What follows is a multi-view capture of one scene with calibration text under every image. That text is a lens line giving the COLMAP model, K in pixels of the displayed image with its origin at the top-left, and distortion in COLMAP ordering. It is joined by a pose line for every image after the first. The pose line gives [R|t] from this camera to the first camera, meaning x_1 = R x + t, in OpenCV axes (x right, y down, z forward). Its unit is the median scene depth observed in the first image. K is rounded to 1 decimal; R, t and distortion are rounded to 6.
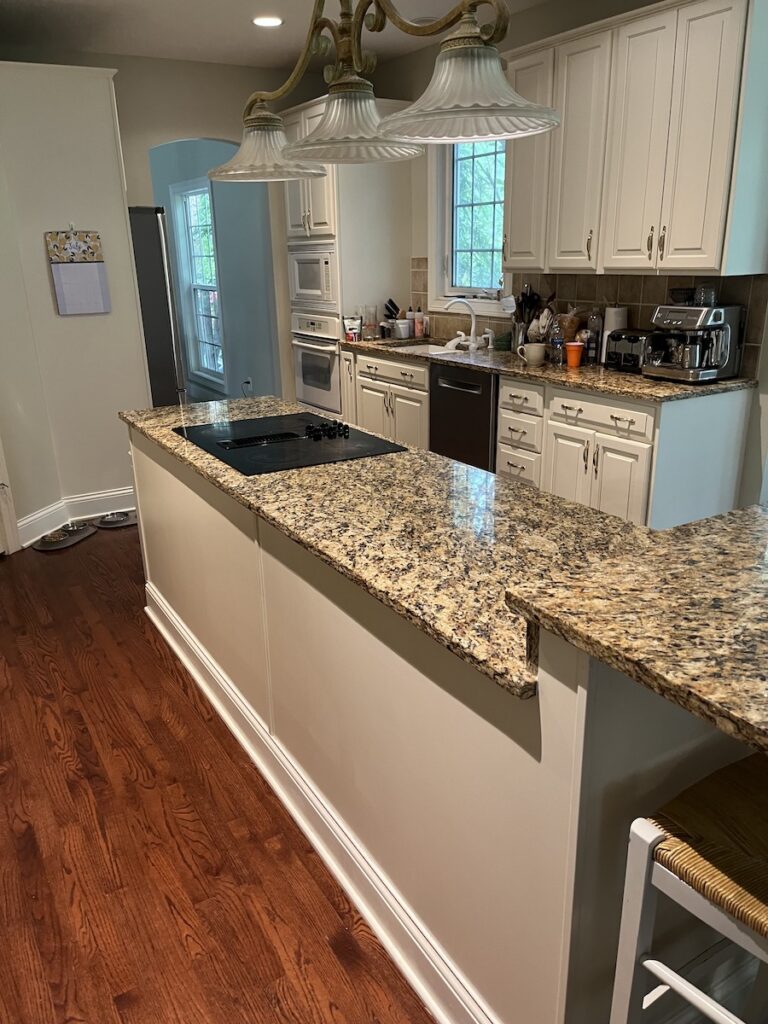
lens RADIAL K [[774.2, 0, 383.0], [0, 774.2, 513.5], [0, 0, 1]] dist [0.011892, -0.001950]
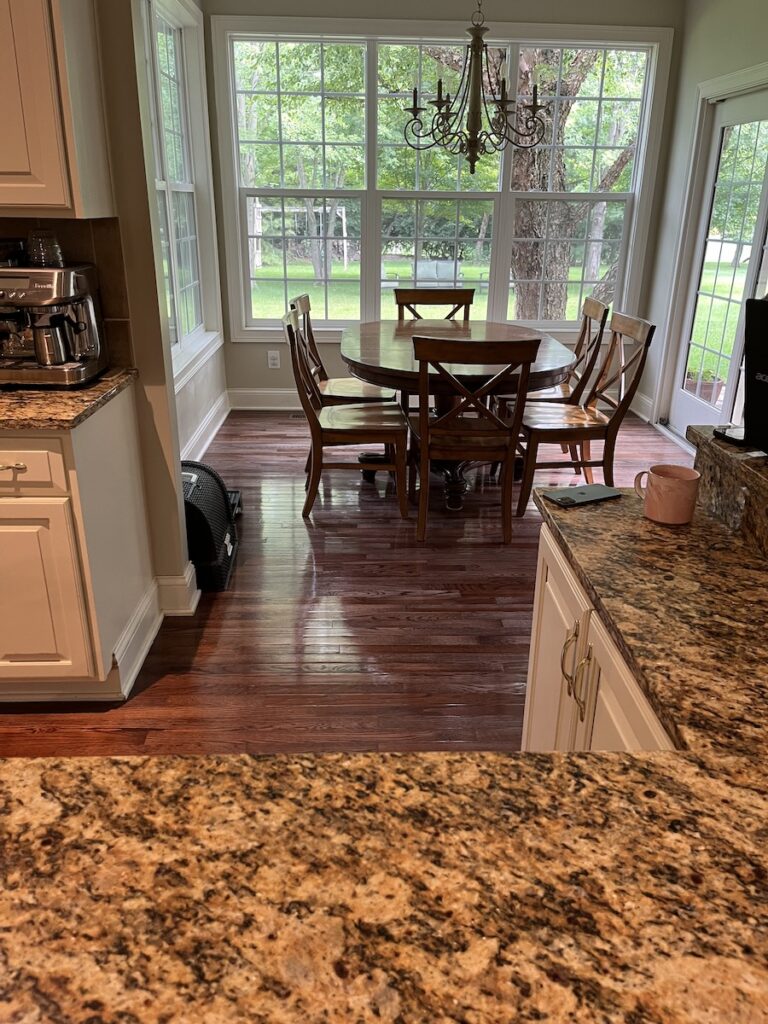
lens RADIAL K [[774.2, 0, 384.6], [0, 774.2, 512.3], [0, 0, 1]] dist [0.011892, -0.001950]
pose [[0.484546, -0.292450, 0.824432, -0.043172], [0.250270, 0.949411, 0.189692, -0.133100], [-0.838200, 0.114416, 0.533225, 0.470153]]
